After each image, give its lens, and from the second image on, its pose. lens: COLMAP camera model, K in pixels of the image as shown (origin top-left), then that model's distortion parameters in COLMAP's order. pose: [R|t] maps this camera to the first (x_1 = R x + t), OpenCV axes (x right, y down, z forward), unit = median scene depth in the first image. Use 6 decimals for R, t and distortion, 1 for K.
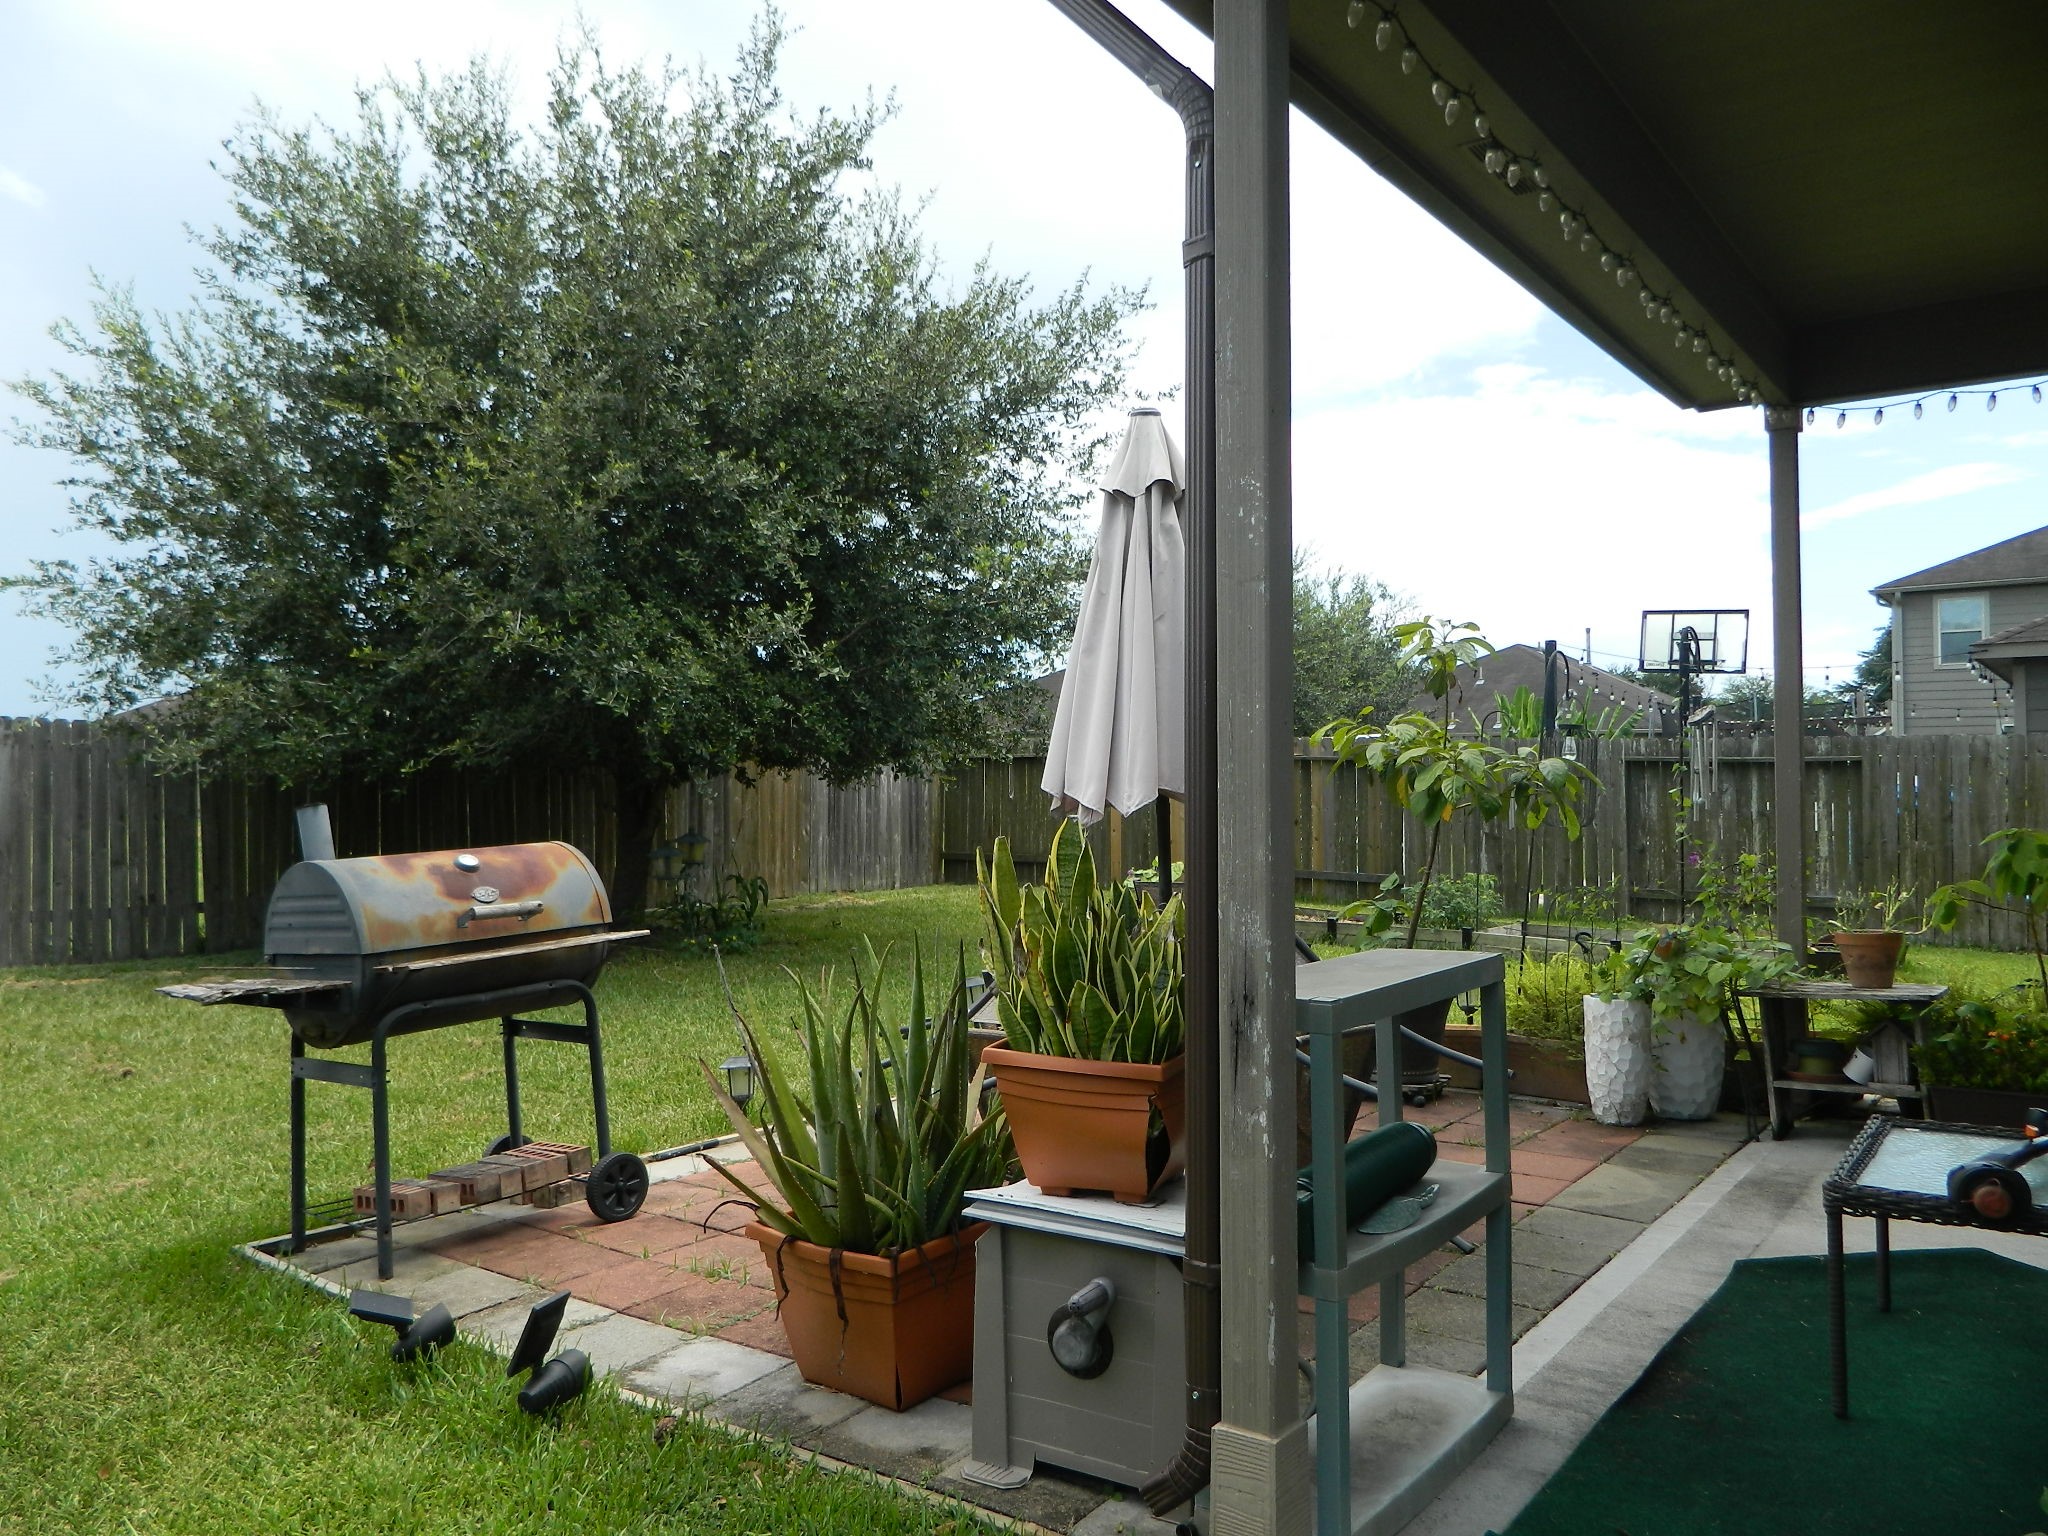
lens RADIAL K [[1514.5, 0, 1019.4], [0, 1514.5, 771.0], [0, 0, 1]] dist [0.004033, -0.007444]
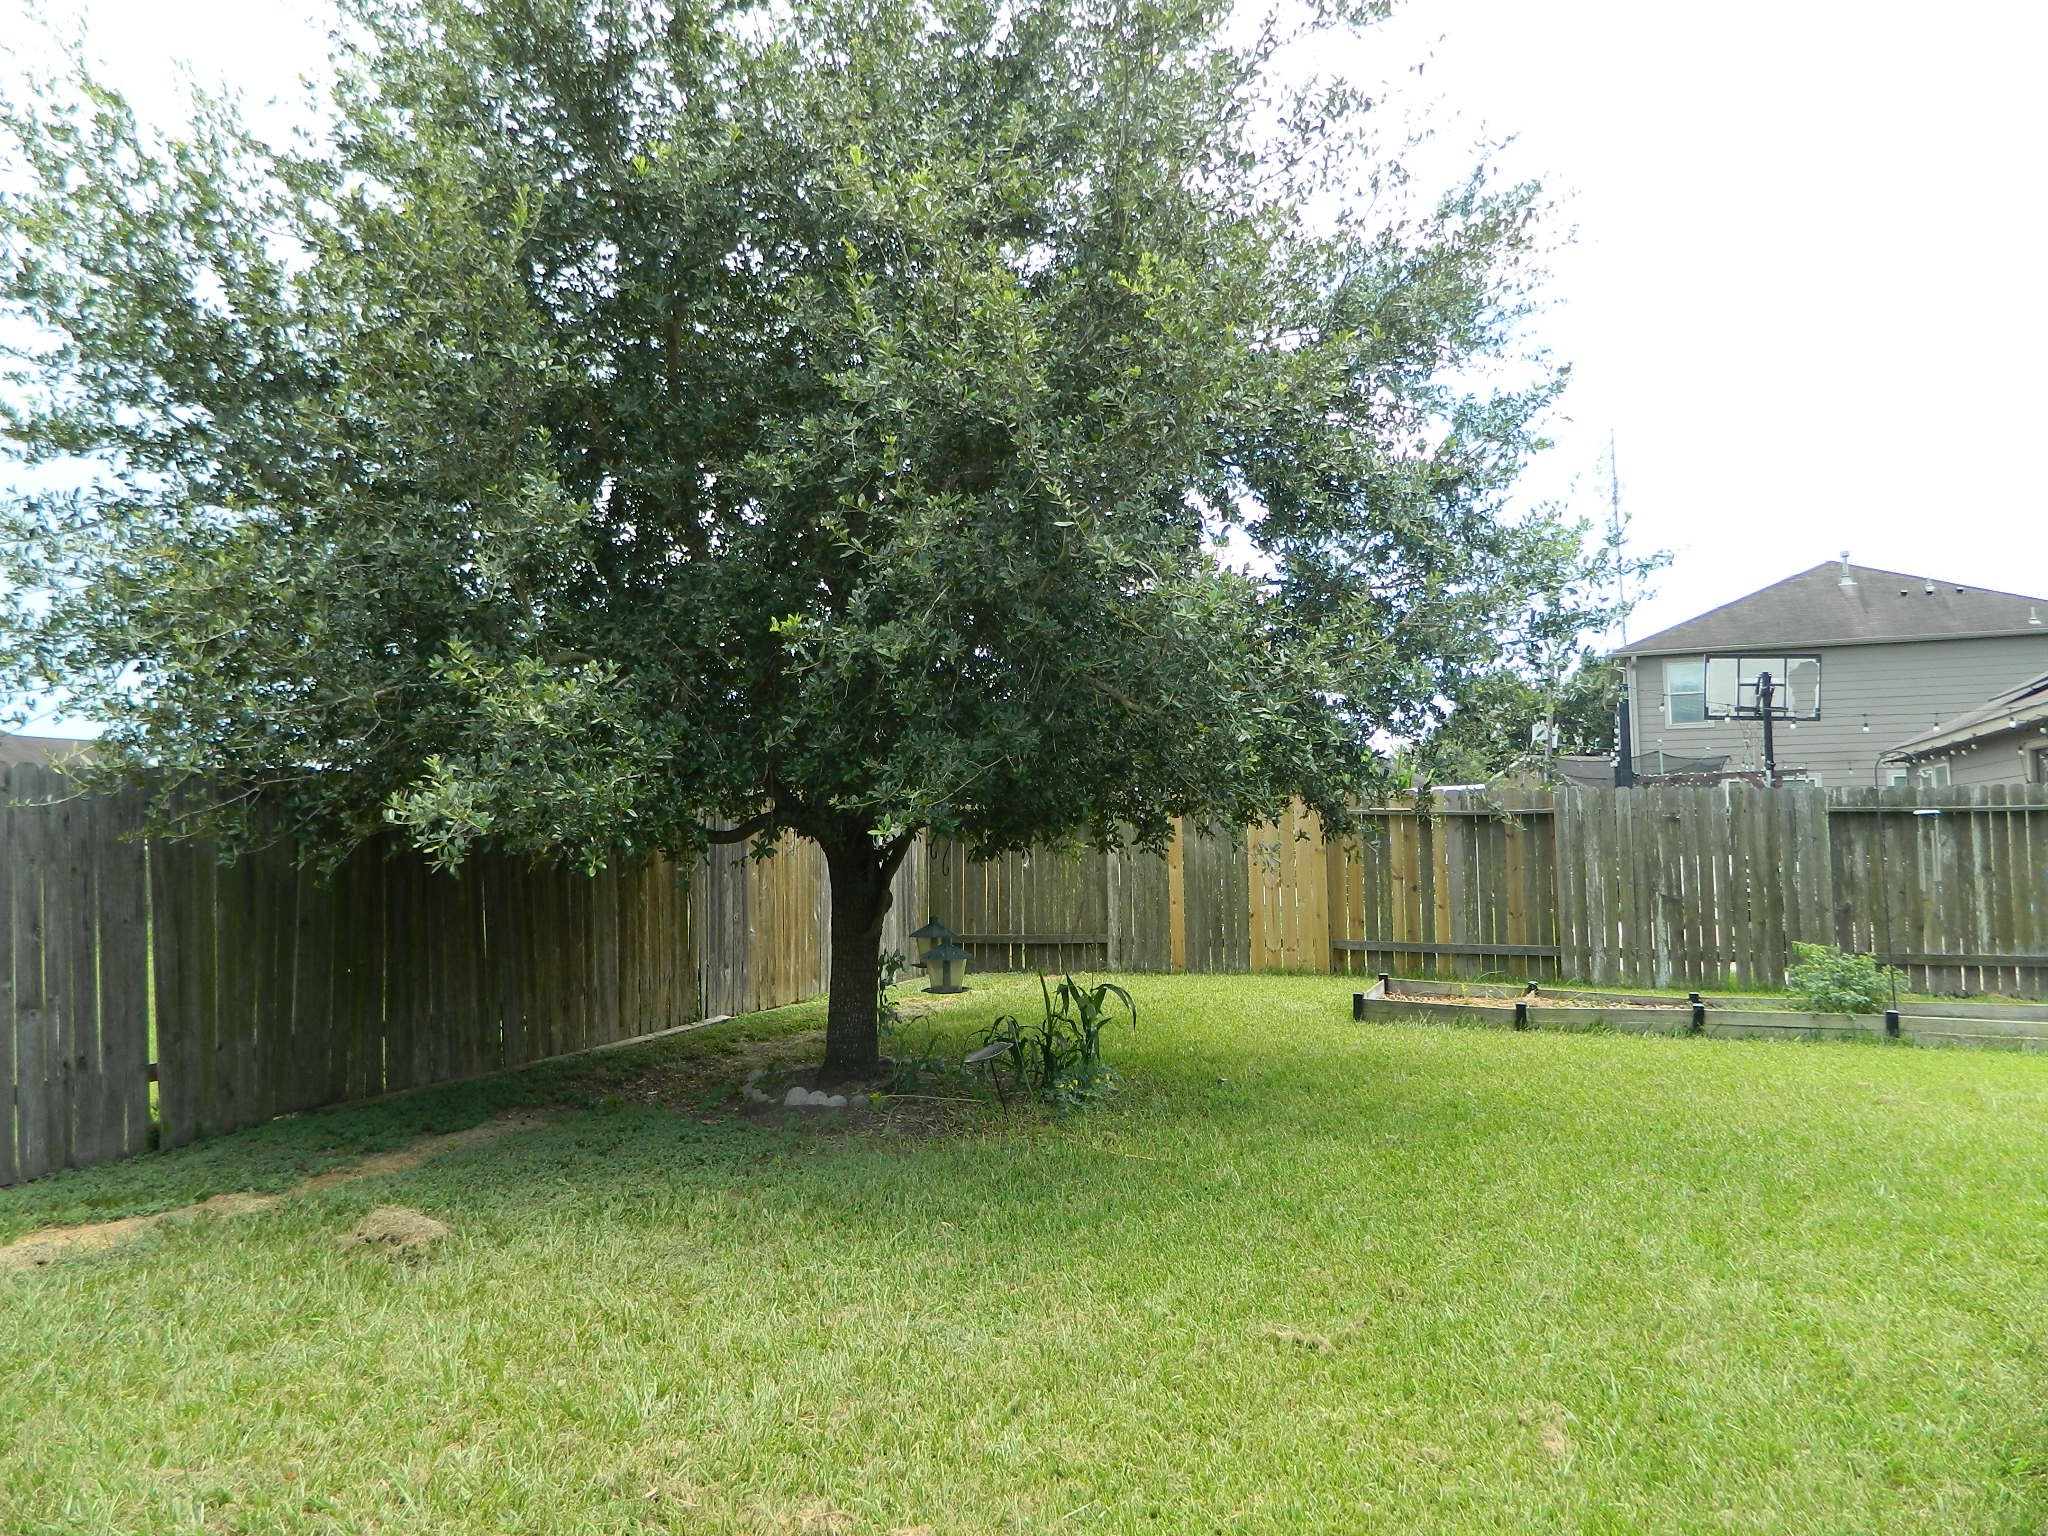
lens RADIAL K [[1514.5, 0, 1011.5], [0, 1514.5, 775.1], [0, 0, 1]] dist [0.004033, -0.007444]
pose [[0.960180, -0.002357, 0.279371, -0.341810], [0.013758, 0.999150, -0.038853, -0.000288], [-0.279042, 0.041150, 0.959397, 0.287745]]
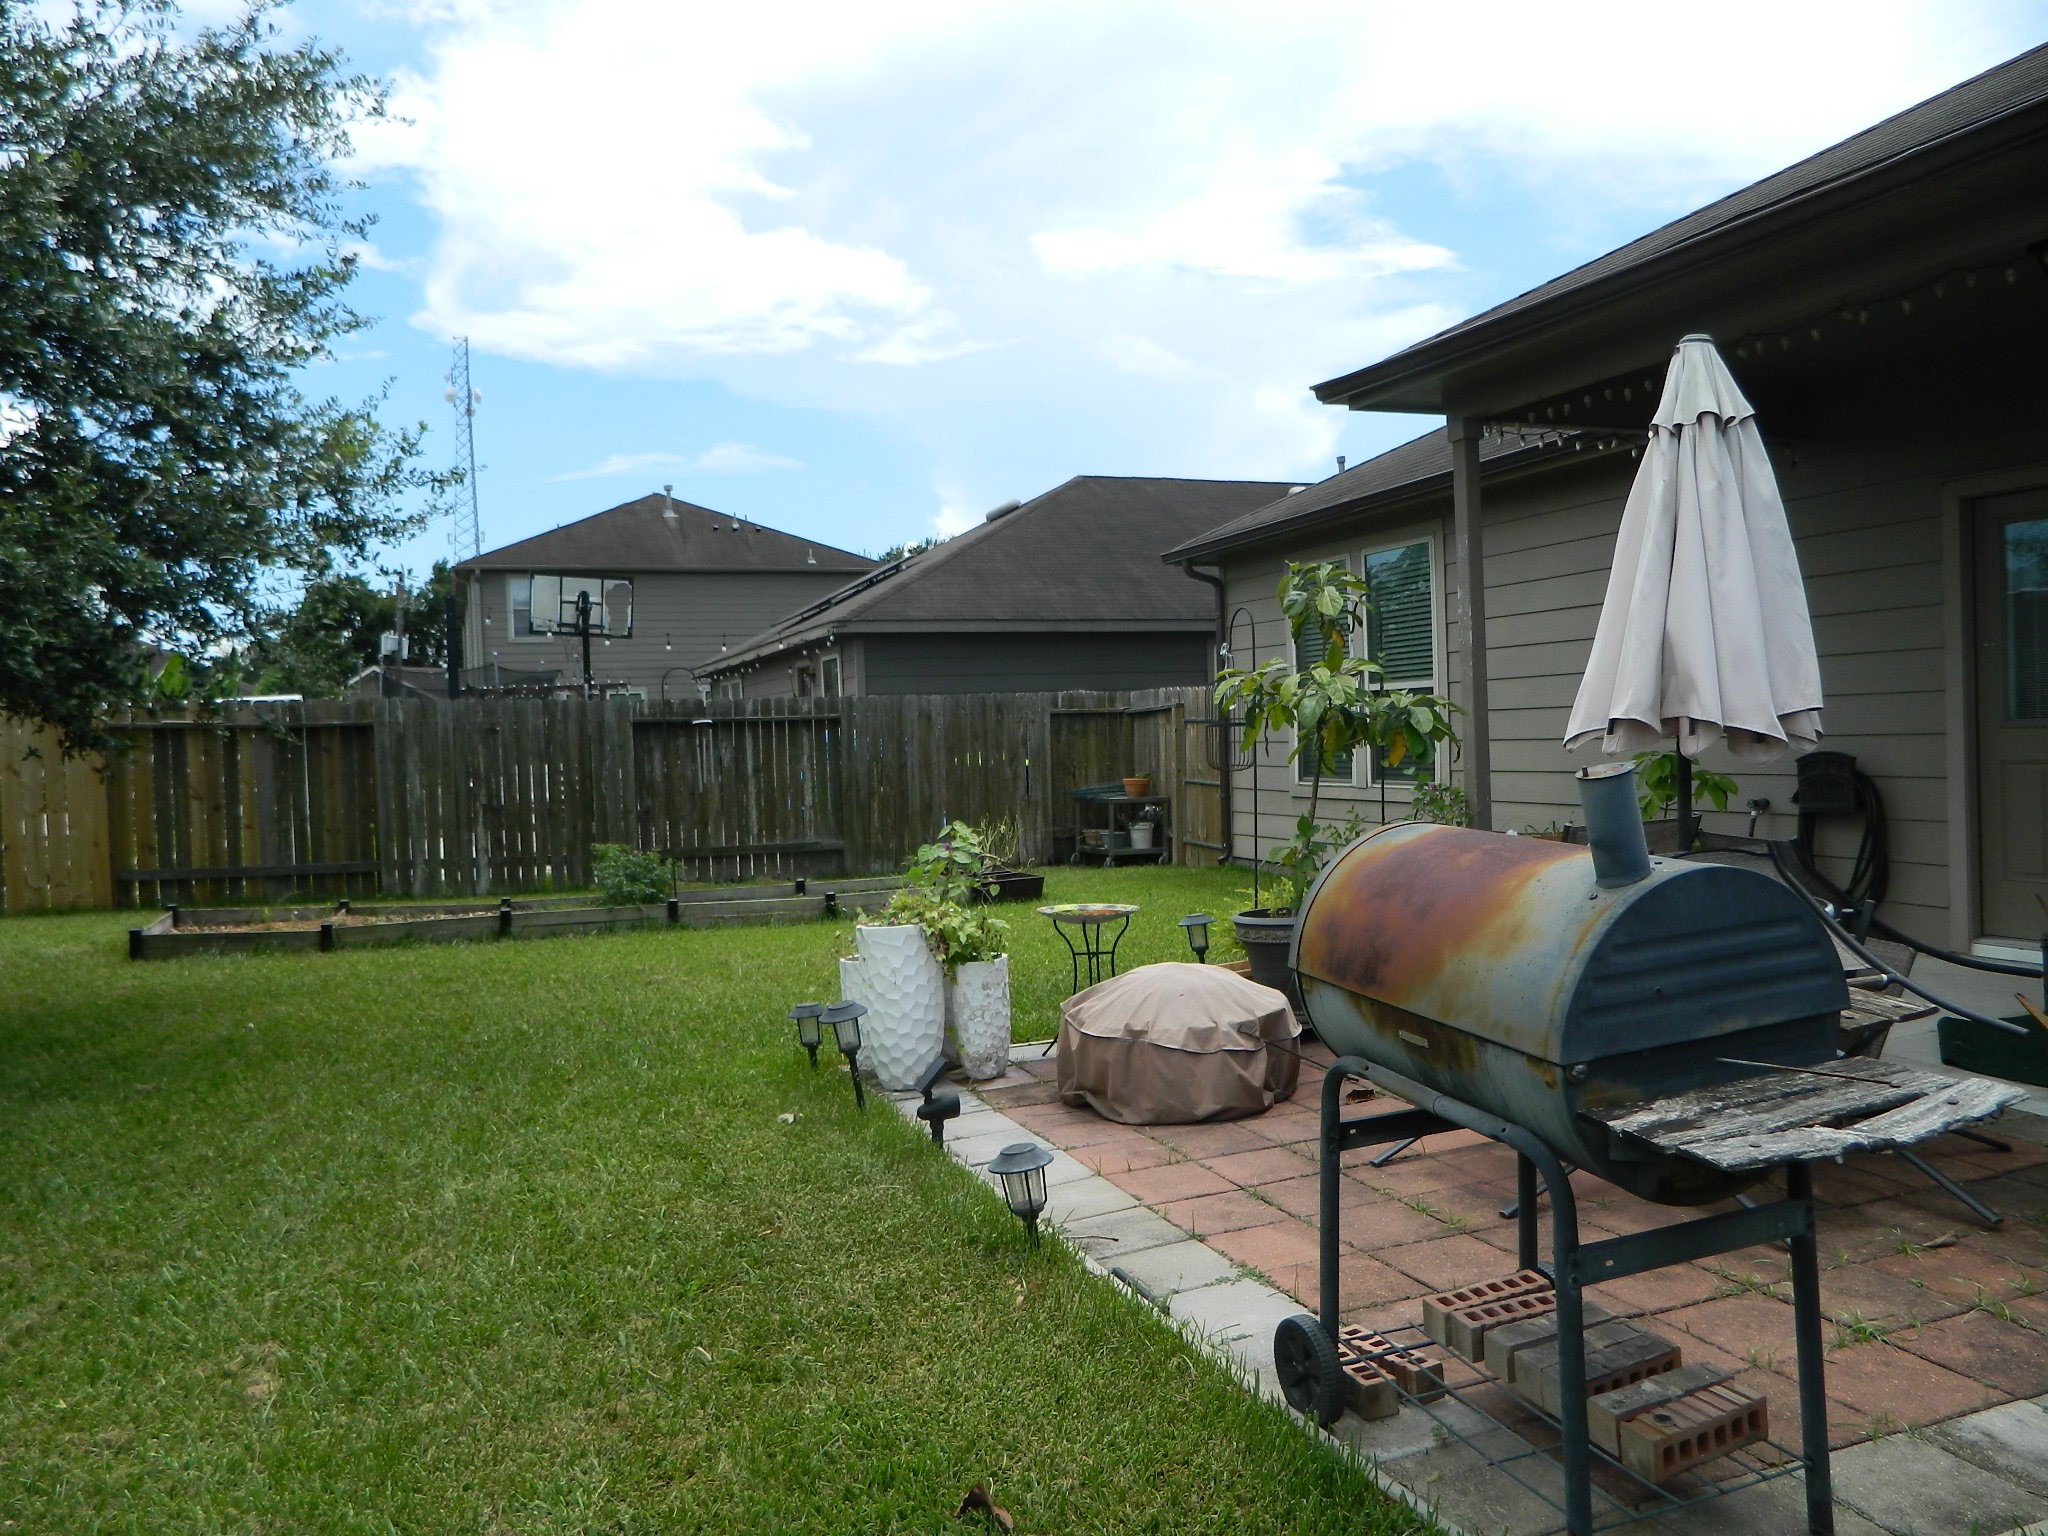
lens RADIAL K [[1514.5, 0, 1026.1], [0, 1514.5, 753.1], [0, 0, 1]] dist [0.004033, -0.007444]
pose [[0.529707, -0.030022, 0.847649, -0.322116], [0.024838, 0.999494, 0.019878, 0.000144], [-0.847817, 0.010524, 0.530185, 0.278068]]
